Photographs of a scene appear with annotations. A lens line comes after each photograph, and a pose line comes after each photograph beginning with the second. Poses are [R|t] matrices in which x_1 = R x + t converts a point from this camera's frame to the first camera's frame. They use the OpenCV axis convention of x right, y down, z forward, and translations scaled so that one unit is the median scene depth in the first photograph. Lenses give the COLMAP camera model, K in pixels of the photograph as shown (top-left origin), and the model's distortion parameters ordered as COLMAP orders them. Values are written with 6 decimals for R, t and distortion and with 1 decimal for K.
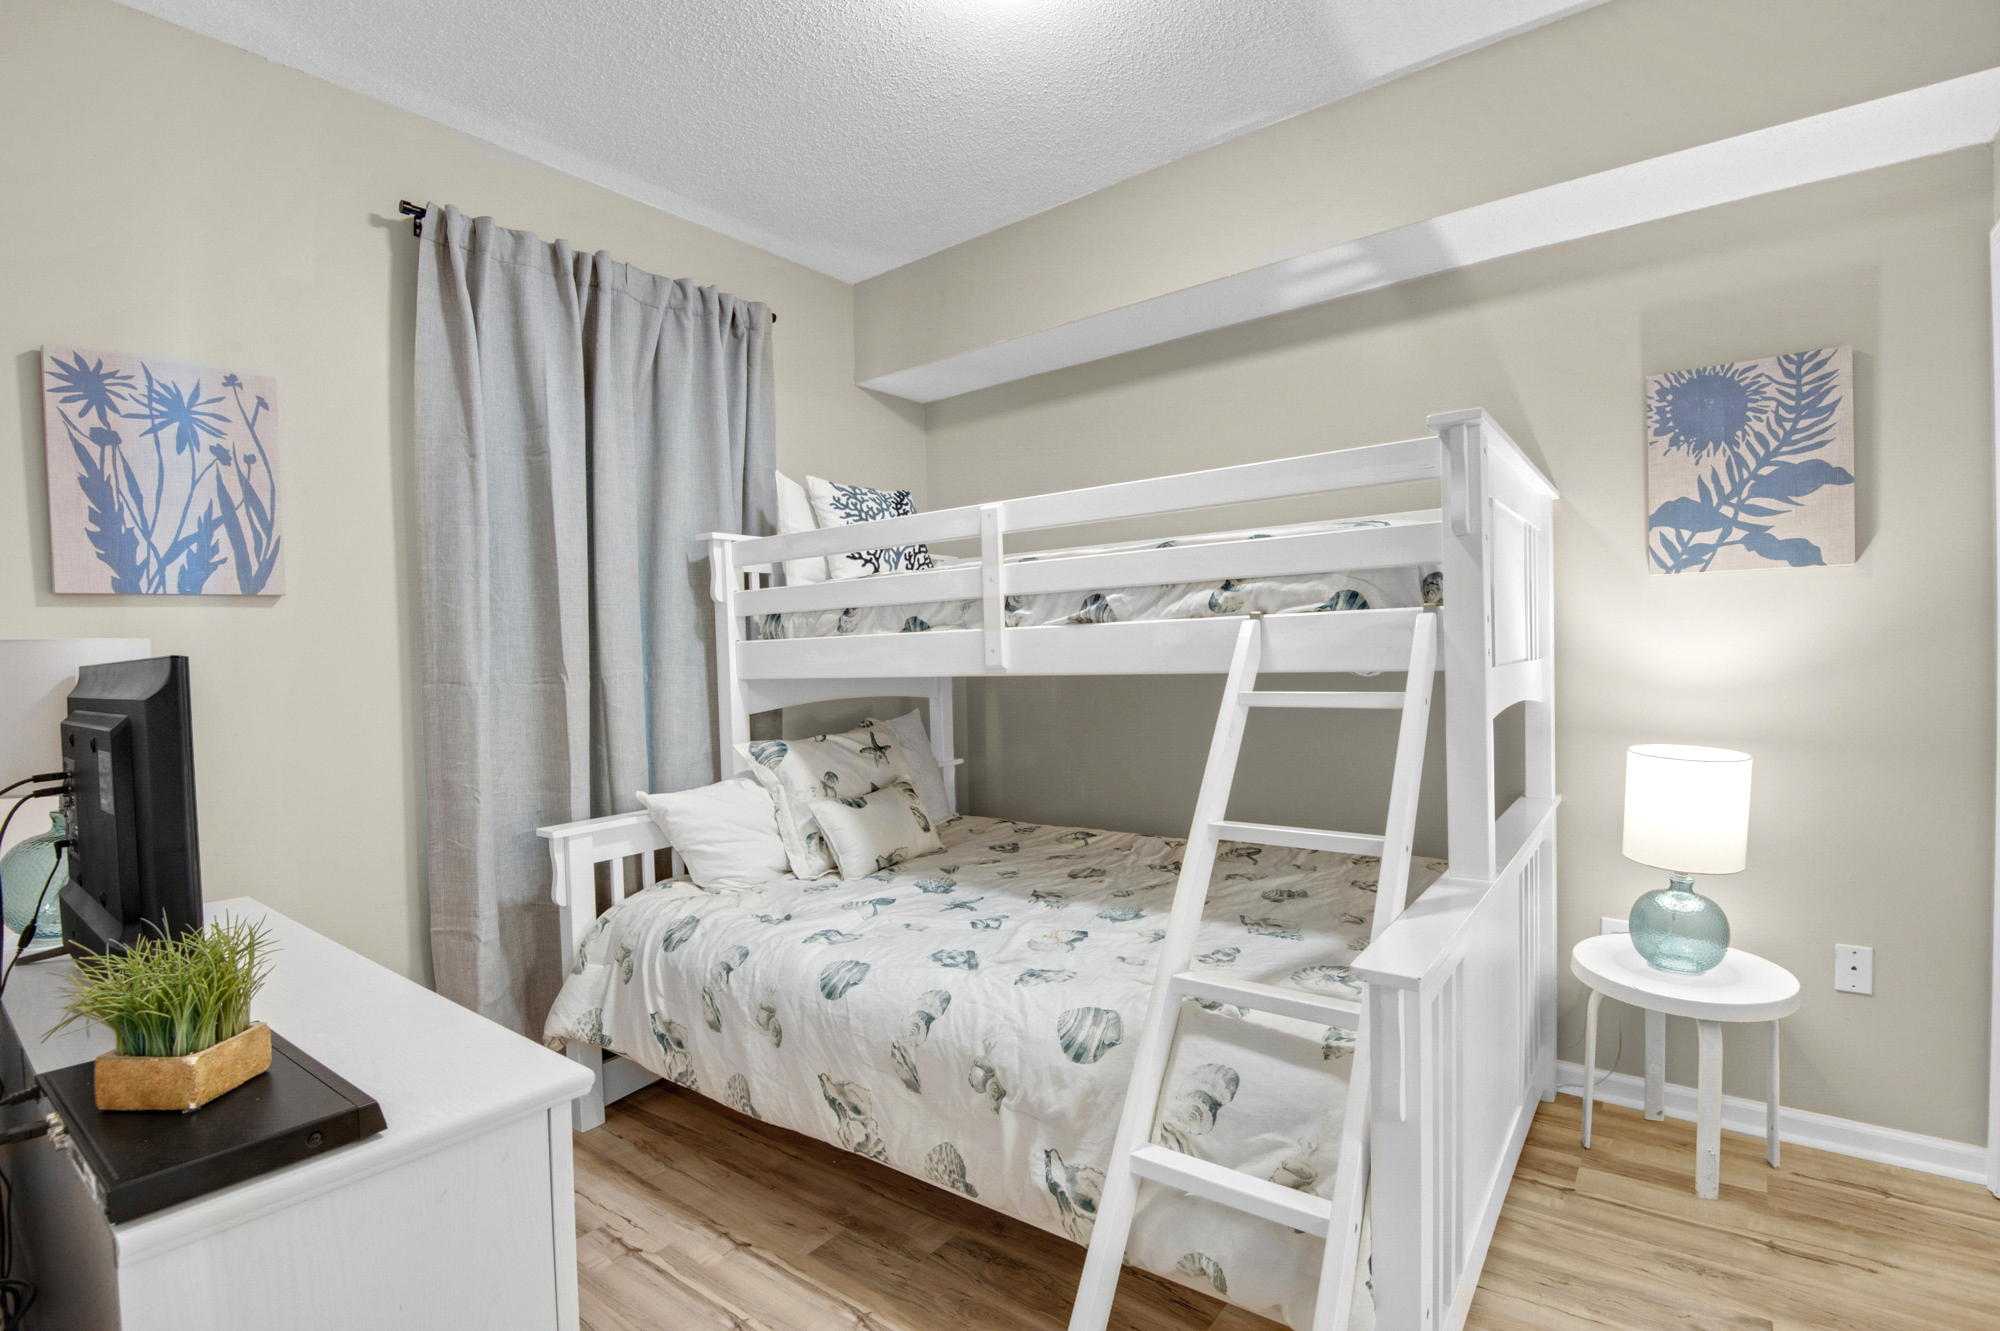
lens RADIAL K [[944.0, 0, 1000.0], [0, 944.0, 665.5], [0, 0, 1]] dist [-0.000342, -0.020294]
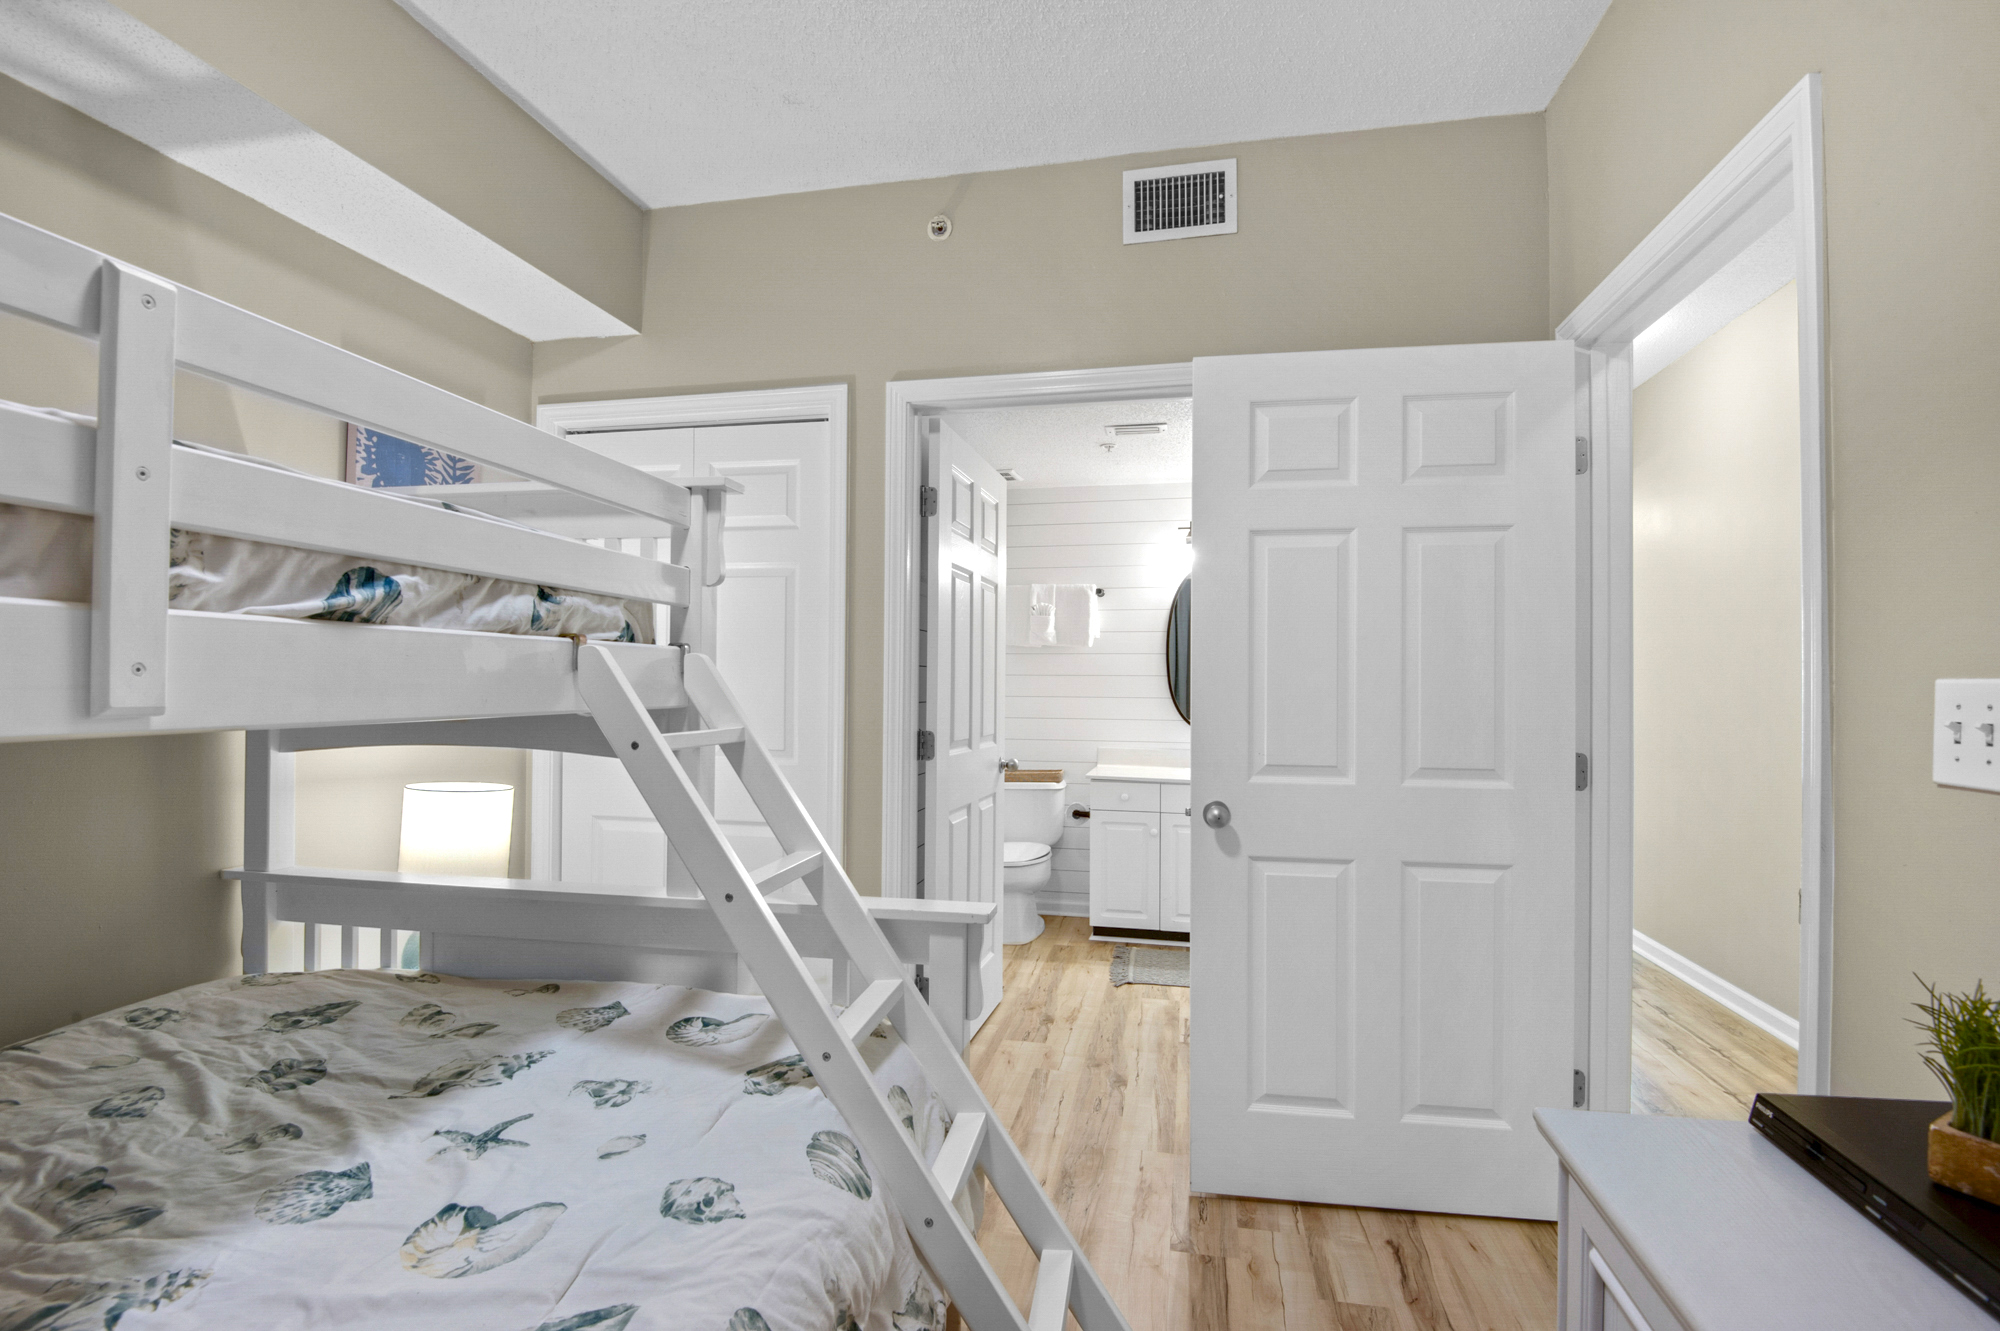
lens RADIAL K [[944.0, 0, 1000.0], [0, 944.0, 665.5], [0, 0, 1]] dist [-0.000342, -0.020294]
pose [[-0.454187, 0.038075, 0.890092, -0.523005], [0.014581, 0.999270, -0.035305, 0.000915], [-0.890787, -0.003057, -0.454411, 0.950168]]
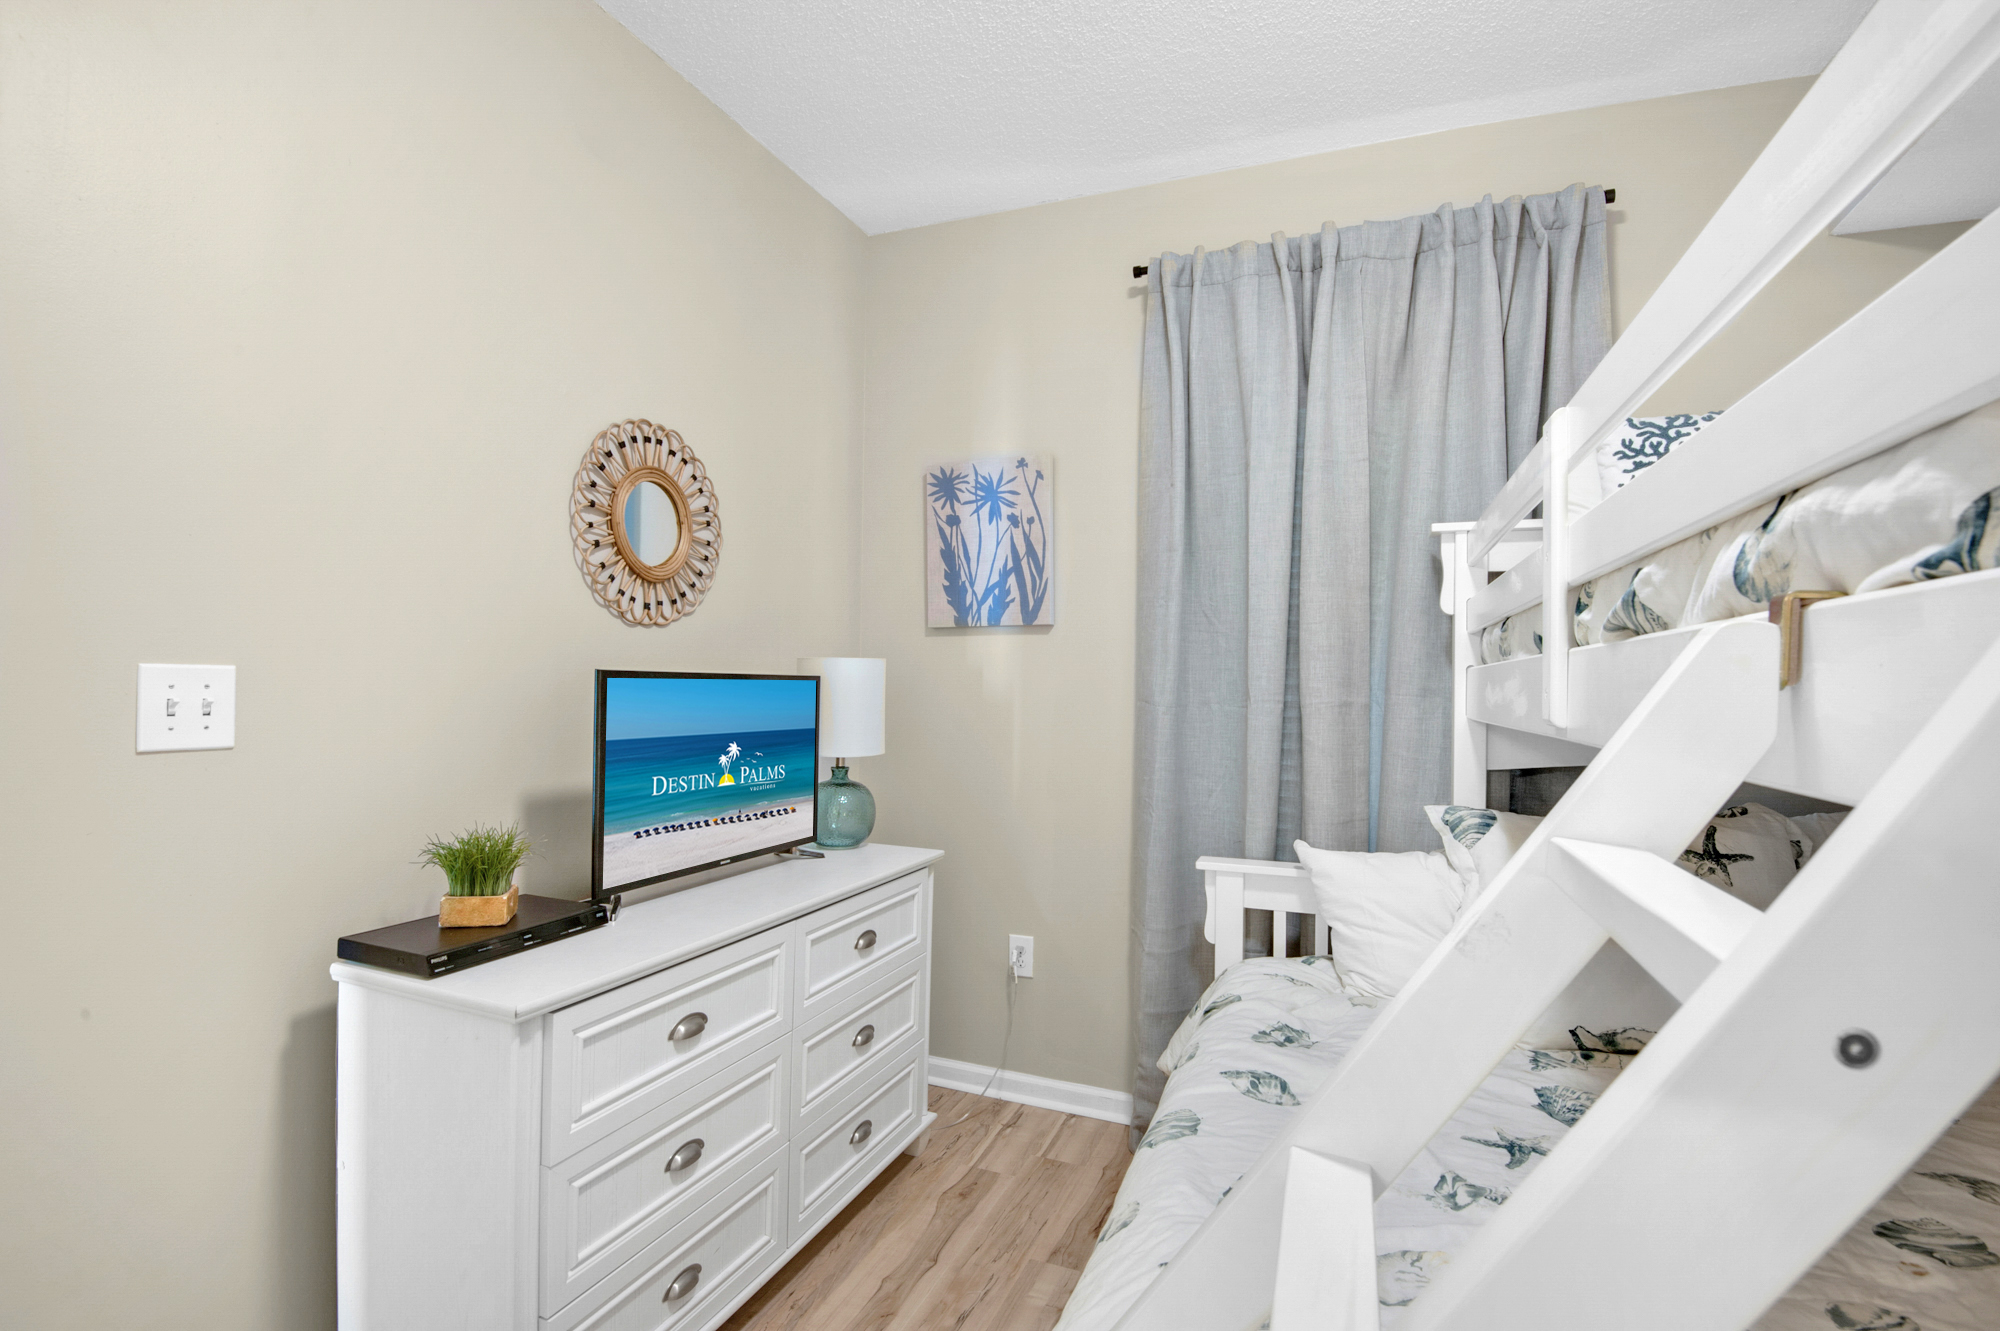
lens RADIAL K [[944.0, 0, 1000.0], [0, 944.0, 665.5], [0, 0, 1]] dist [-0.000342, -0.020294]
pose [[0.265907, 0.013230, -0.963908, 0.461899], [-0.034649, 0.999391, 0.004159, -0.024382], [0.963376, 0.032292, 0.266203, 0.632991]]
